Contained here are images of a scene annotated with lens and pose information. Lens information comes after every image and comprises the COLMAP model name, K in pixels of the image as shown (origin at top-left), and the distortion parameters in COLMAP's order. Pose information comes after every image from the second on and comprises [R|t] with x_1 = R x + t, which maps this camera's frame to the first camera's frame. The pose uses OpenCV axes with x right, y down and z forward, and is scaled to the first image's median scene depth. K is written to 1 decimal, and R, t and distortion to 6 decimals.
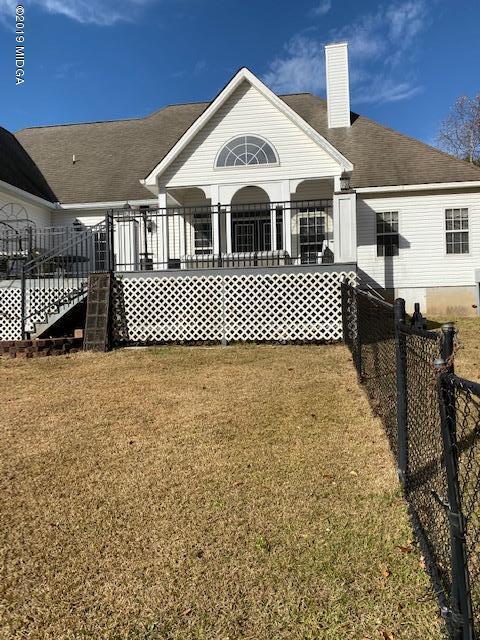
lens RADIAL K [[481.1, 0, 240.0], [0, 481.1, 320.0], [0, 0, 1]] dist [0.116856, -0.001292]
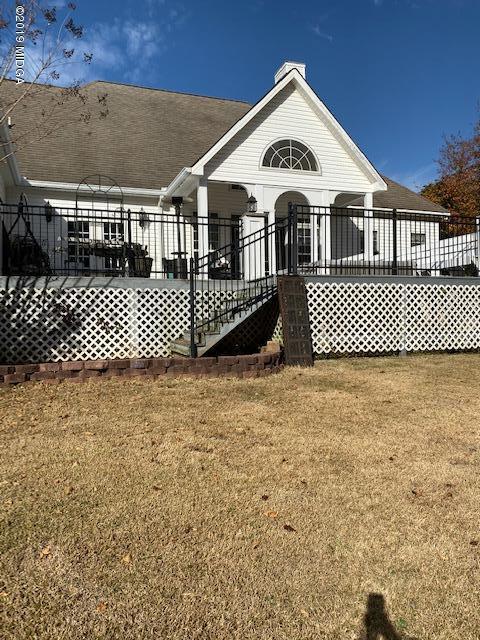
lens RADIAL K [[491.8, 0, 240.0], [0, 491.8, 320.0], [0, 0, 1]] dist [0.094796, 0.001887]
pose [[0.879113, 0.008167, 0.476544, -0.764146], [0.000908, 0.999823, -0.018811, -0.001213], [-0.476613, 0.016970, 0.878950, 0.264503]]
